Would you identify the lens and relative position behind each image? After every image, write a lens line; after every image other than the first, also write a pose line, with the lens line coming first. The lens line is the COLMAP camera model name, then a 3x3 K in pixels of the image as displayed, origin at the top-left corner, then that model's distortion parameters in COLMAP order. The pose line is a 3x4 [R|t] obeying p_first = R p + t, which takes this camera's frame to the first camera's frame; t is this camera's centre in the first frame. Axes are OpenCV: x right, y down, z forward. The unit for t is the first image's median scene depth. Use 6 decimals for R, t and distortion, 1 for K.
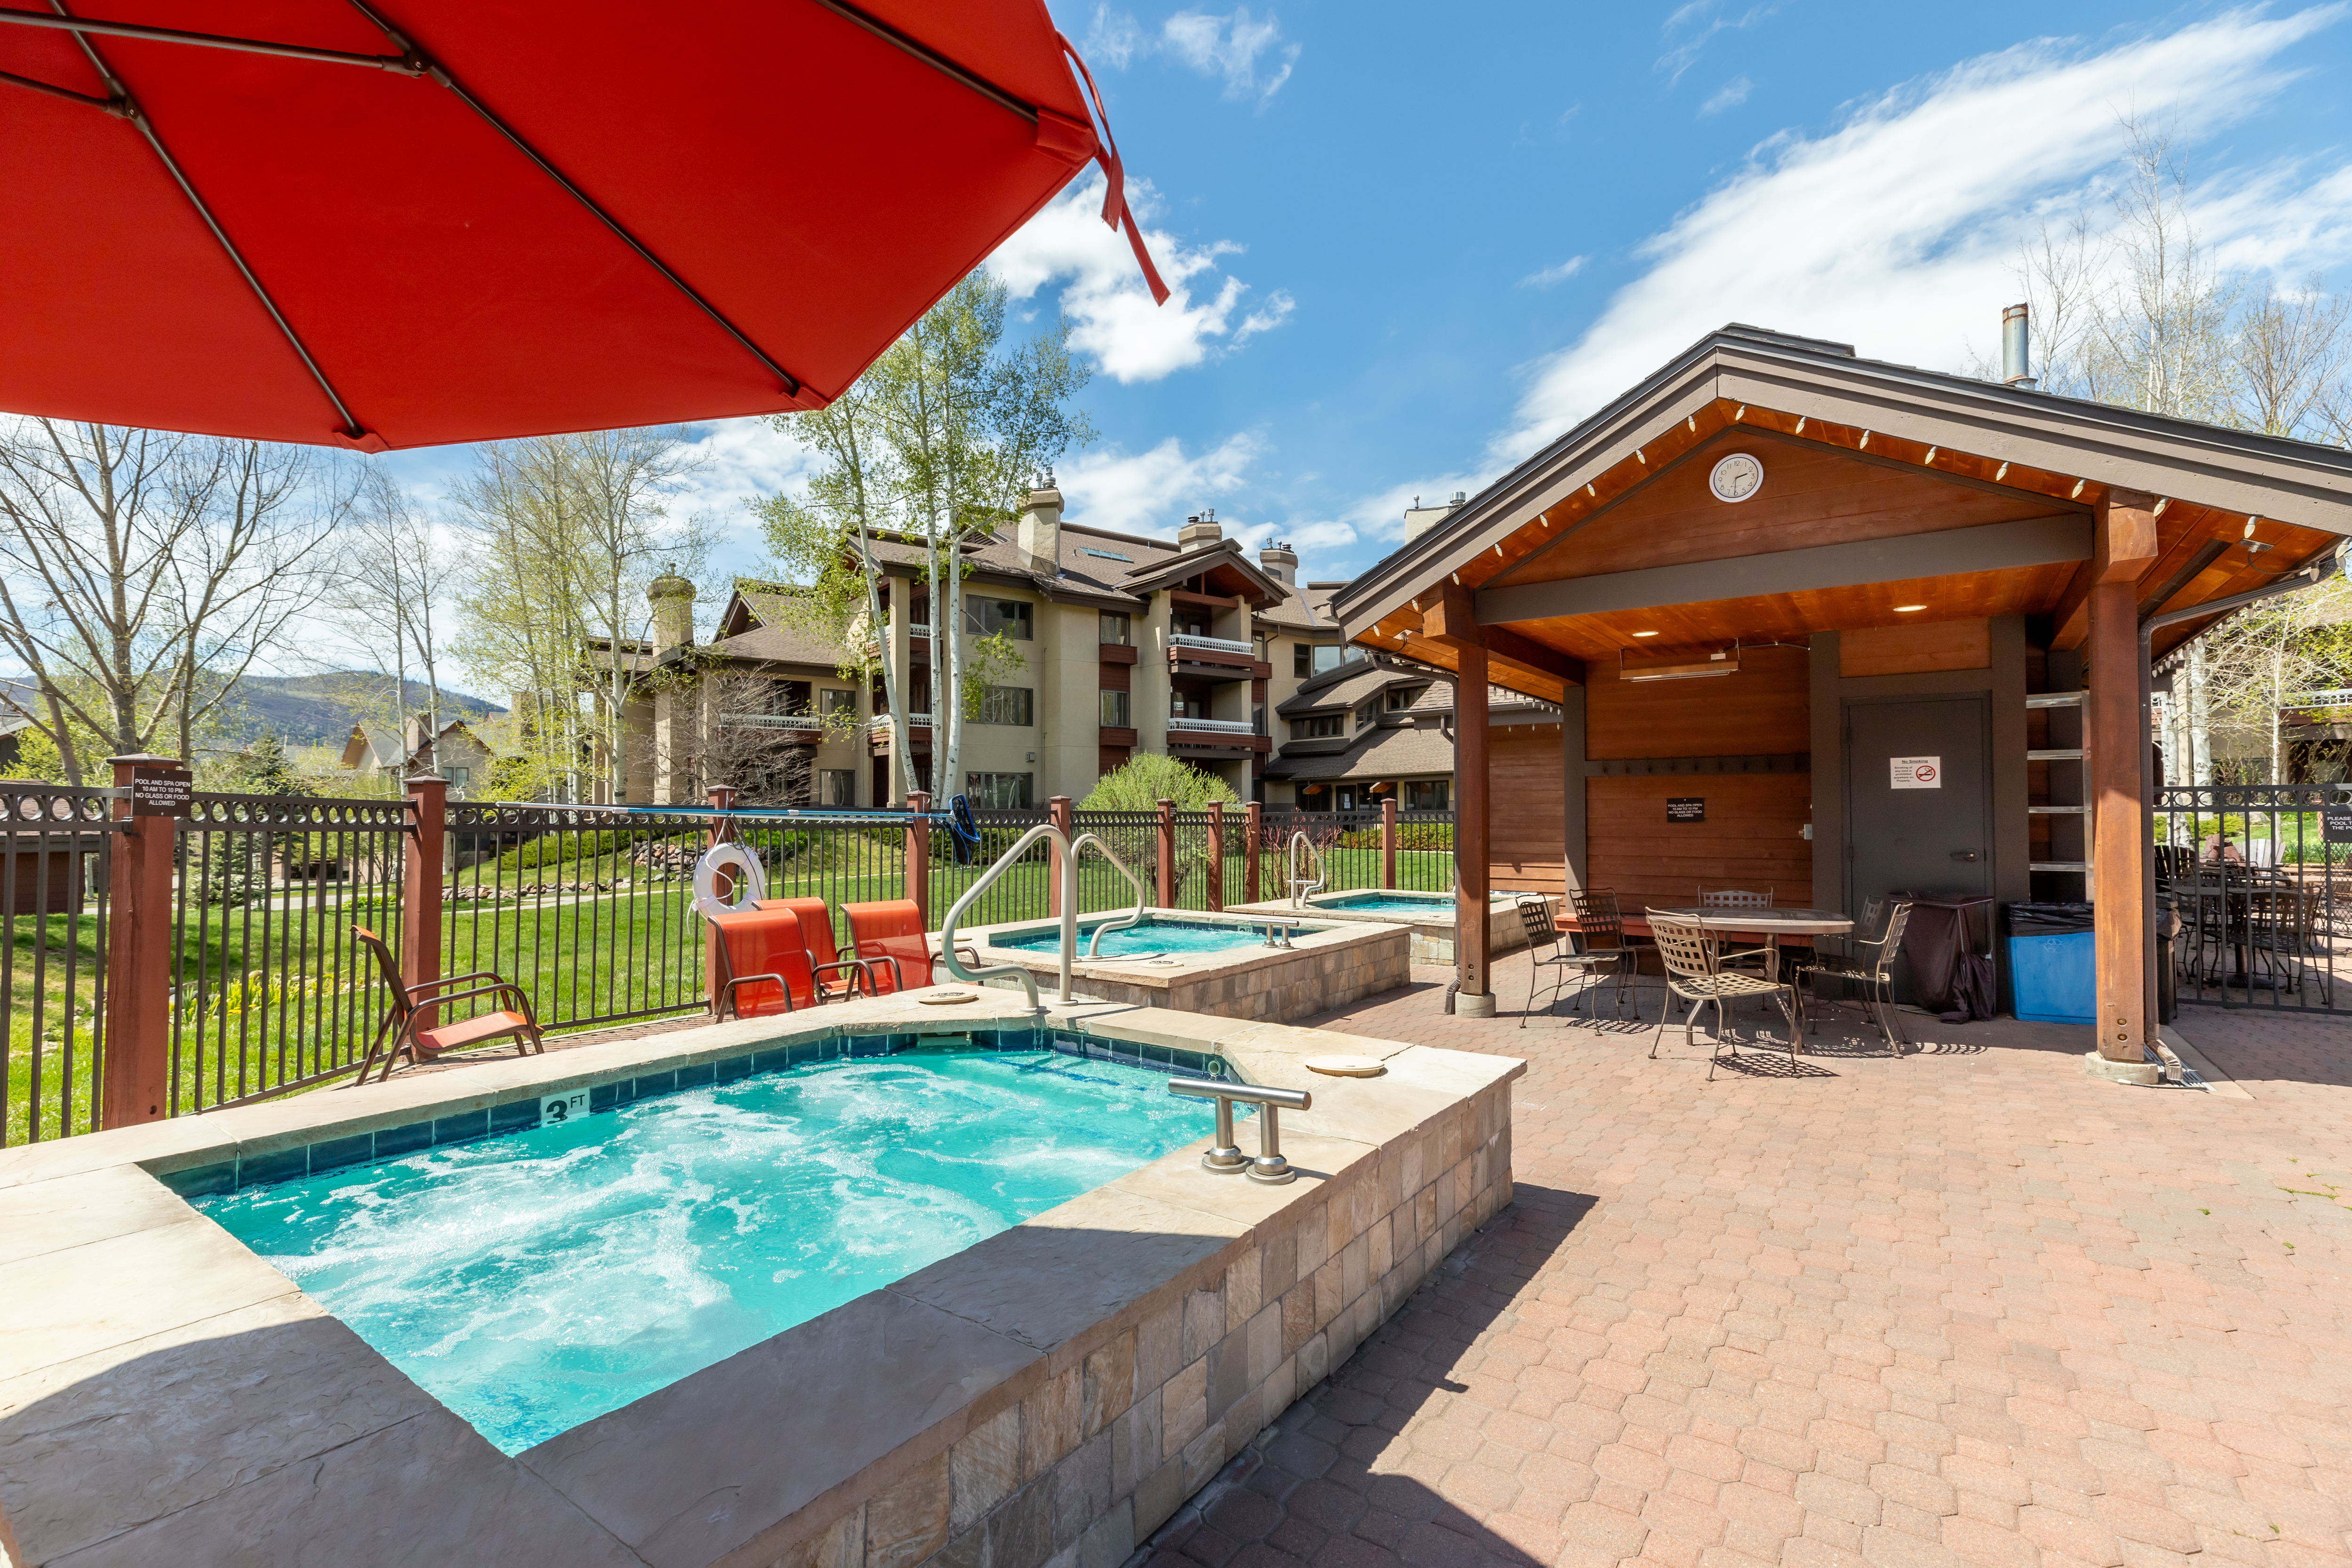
lens RADIAL K [[1046.0, 0, 1176.0], [0, 1046.0, 784.0], [0, 0, 1]] dist [-0.001224, -0.000474]
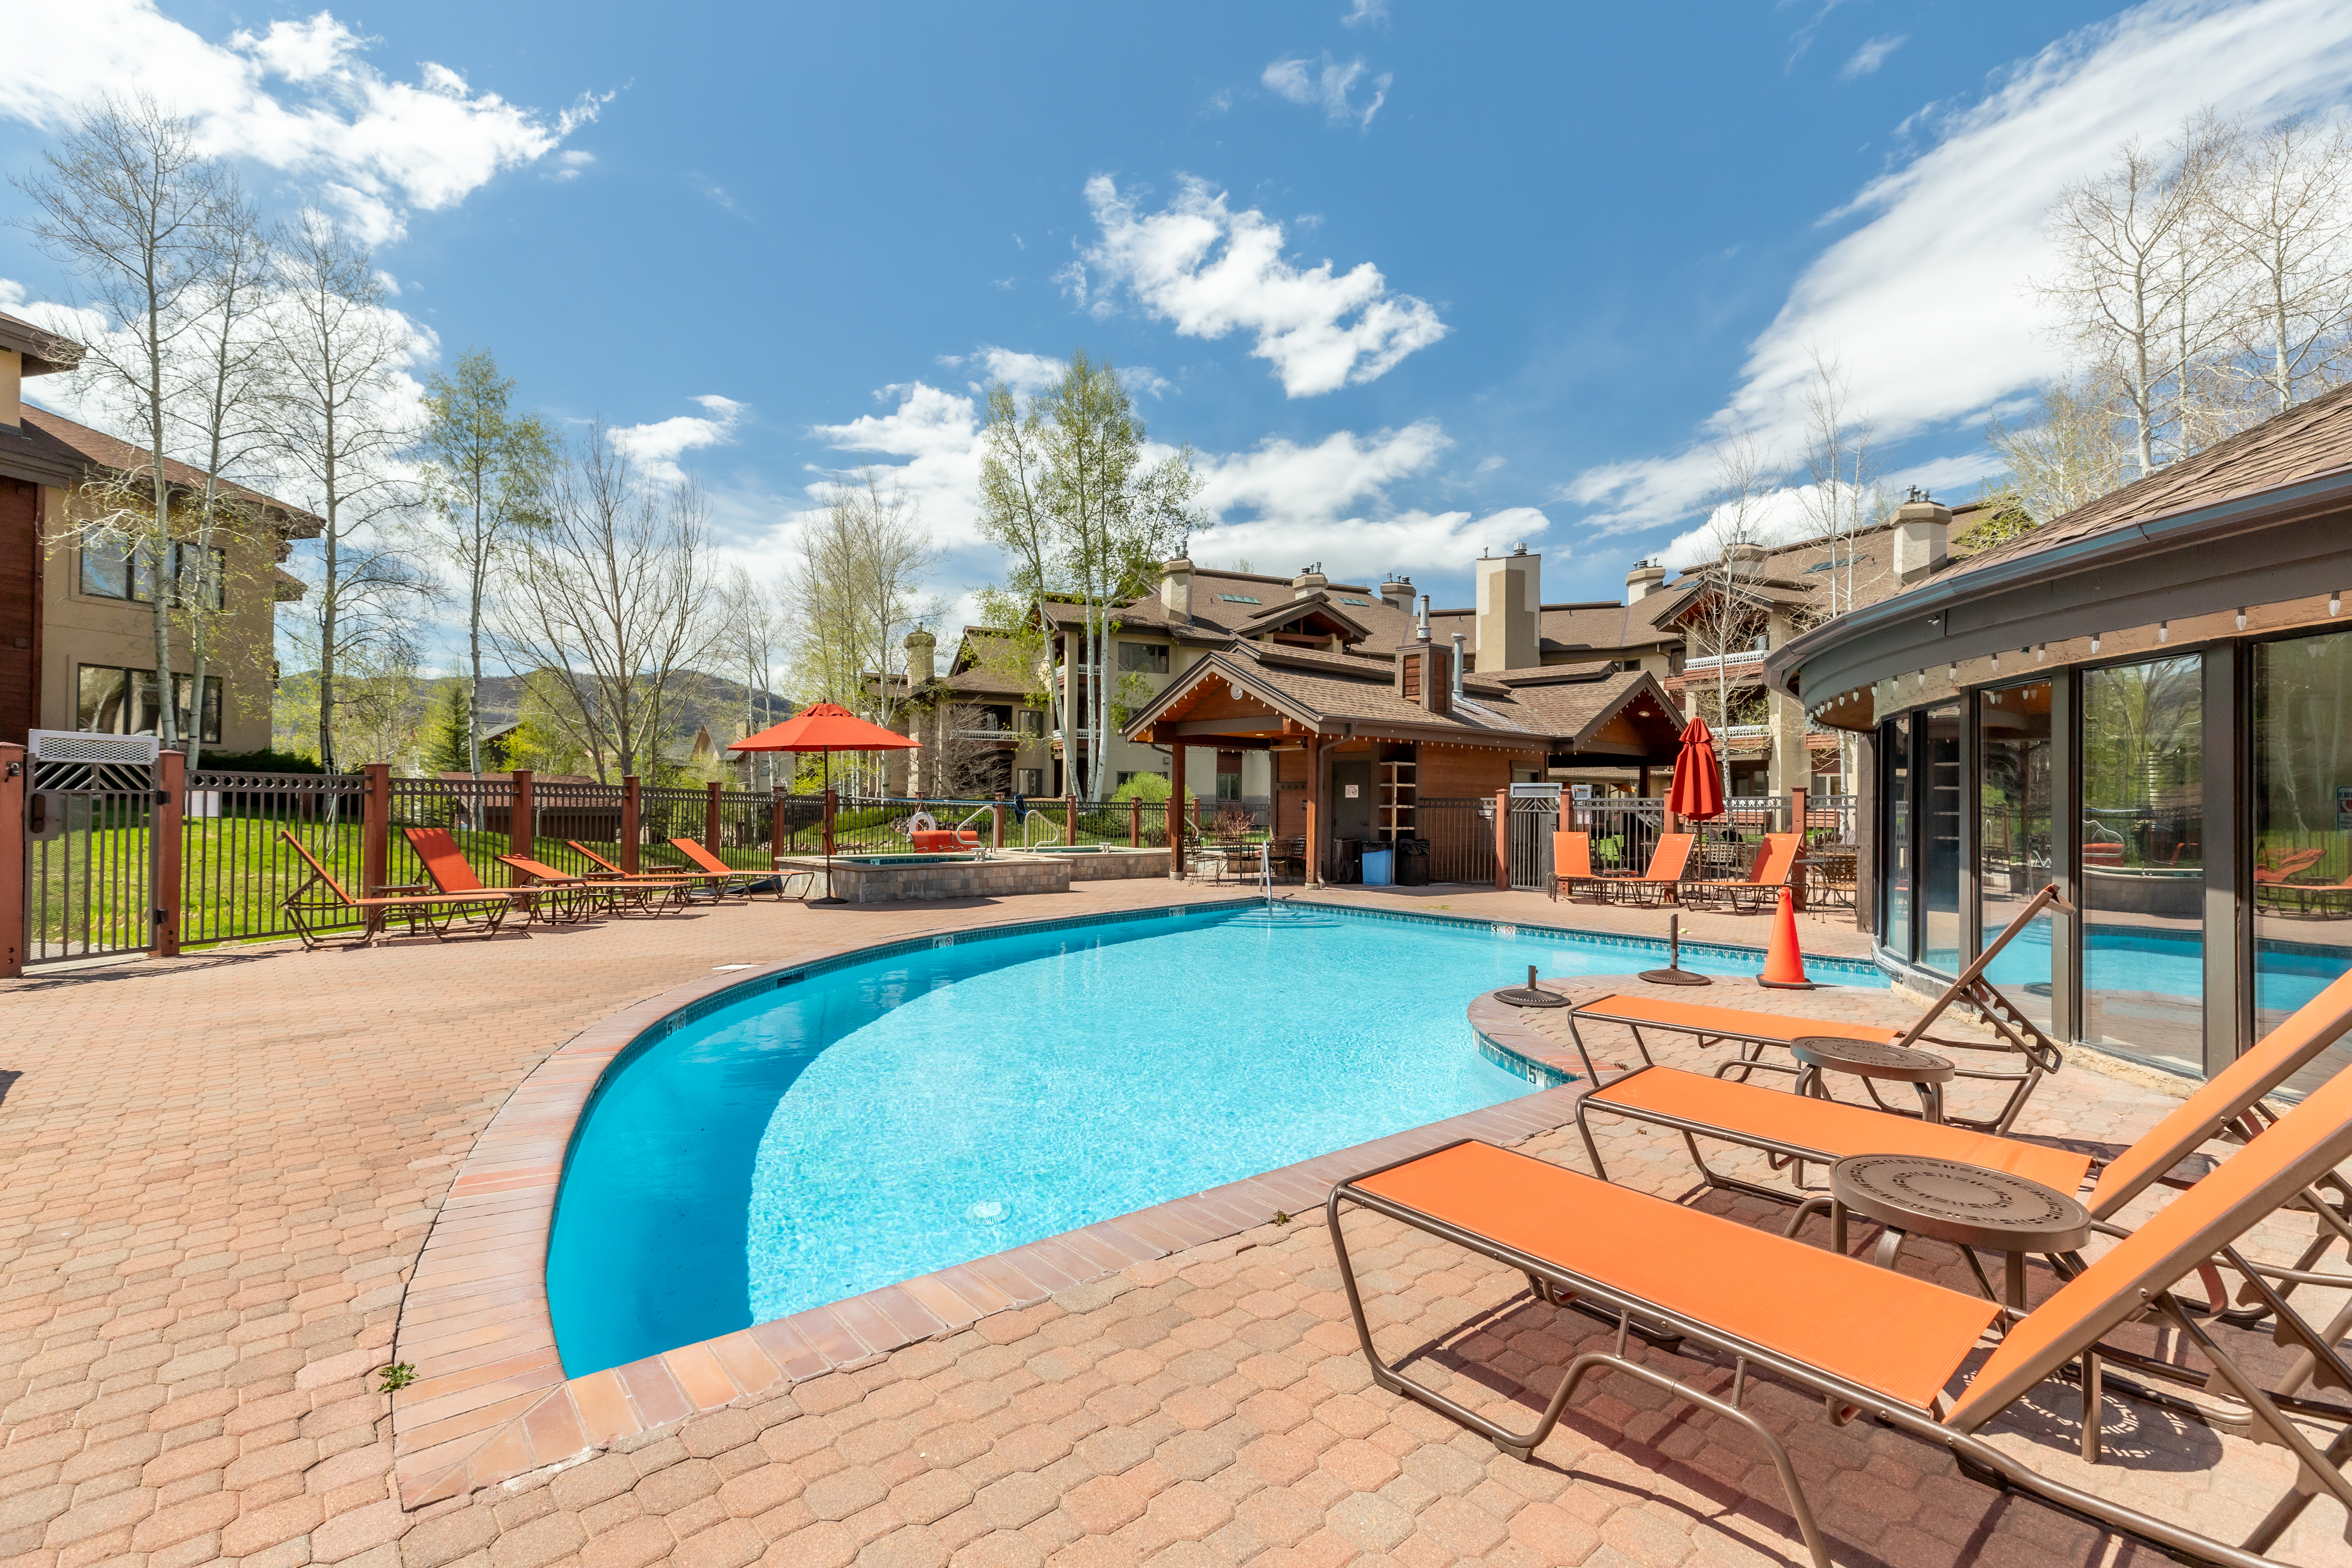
lens RADIAL K [[1080.6, 0, 1176.0], [0, 1080.6, 784.0], [0, 0, 1]] dist [-0.051598, -0.000082]
pose [[0.974794, 0.008237, -0.222953, 0.187285], [-0.006094, 0.999928, 0.010301, -0.011308], [0.223022, -0.008683, 0.974775, -0.354994]]
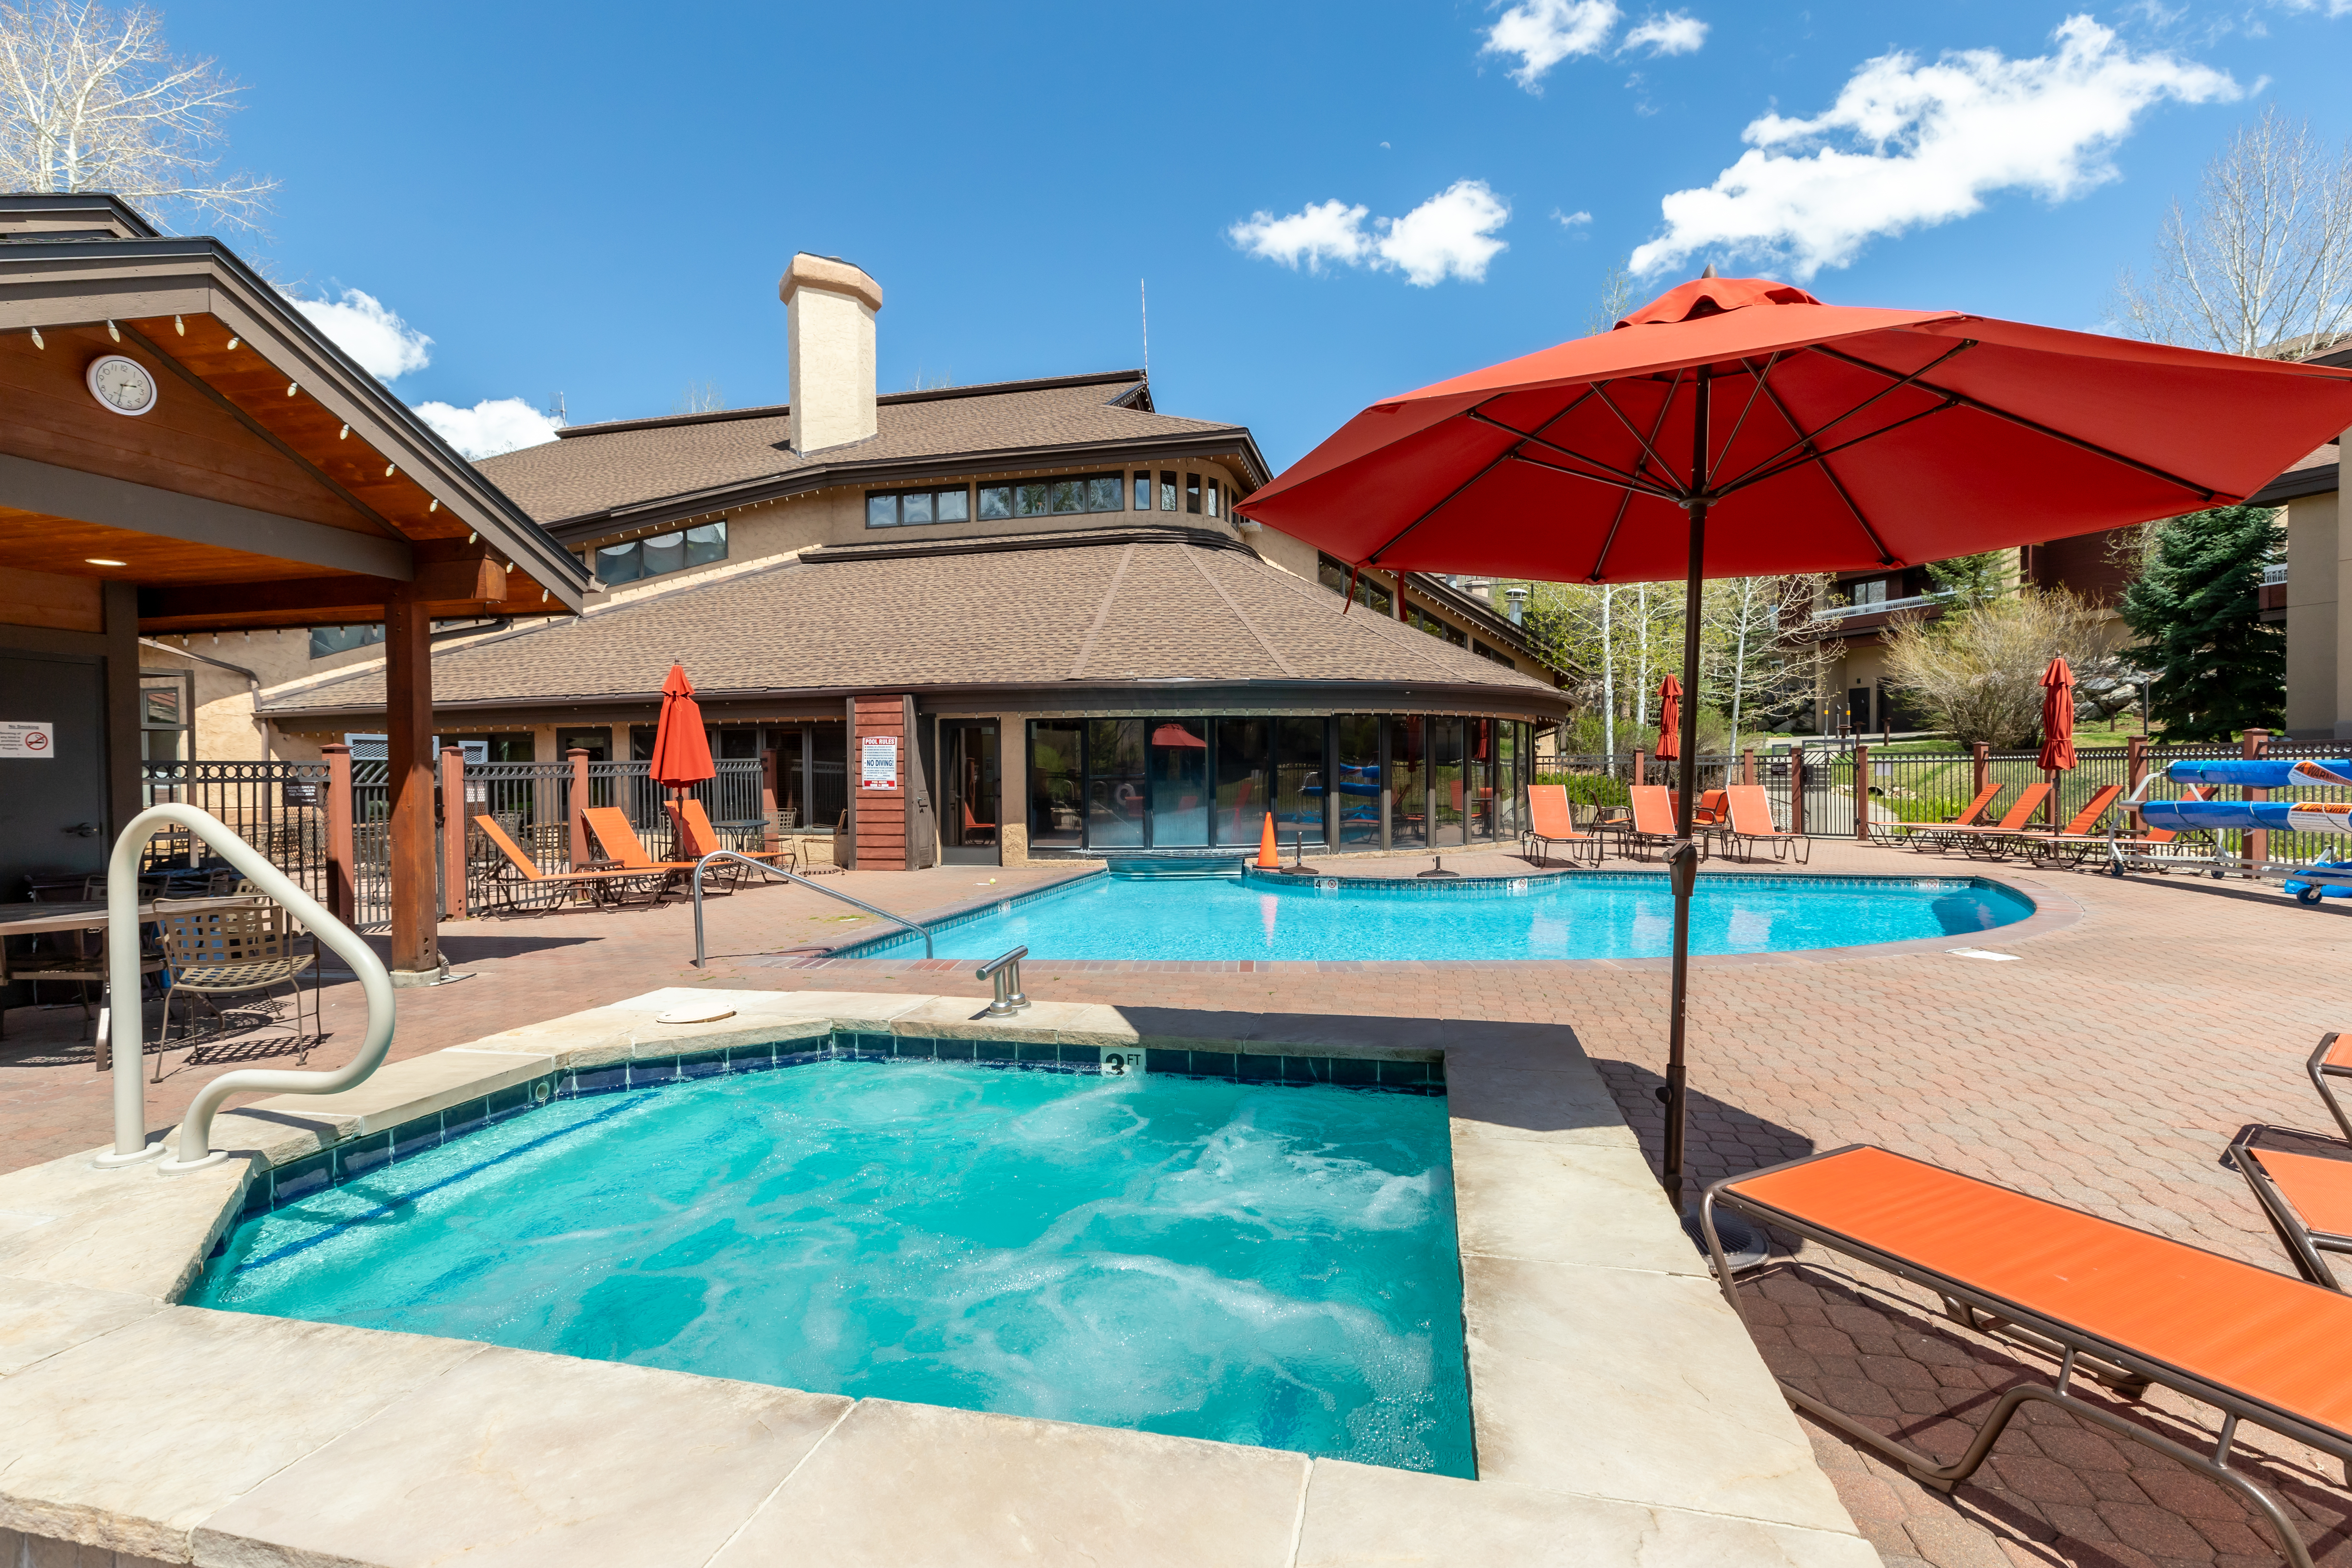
lens RADIAL K [[1046.0, 0, 1176.0], [0, 1046.0, 784.0], [0, 0, 1]] dist [-0.001224, -0.000474]
pose [[-0.381671, -0.004273, 0.924288, -0.100171], [-0.014244, 0.999898, -0.001259, 0.002894], [-0.924189, -0.013646, -0.381693, 0.094959]]
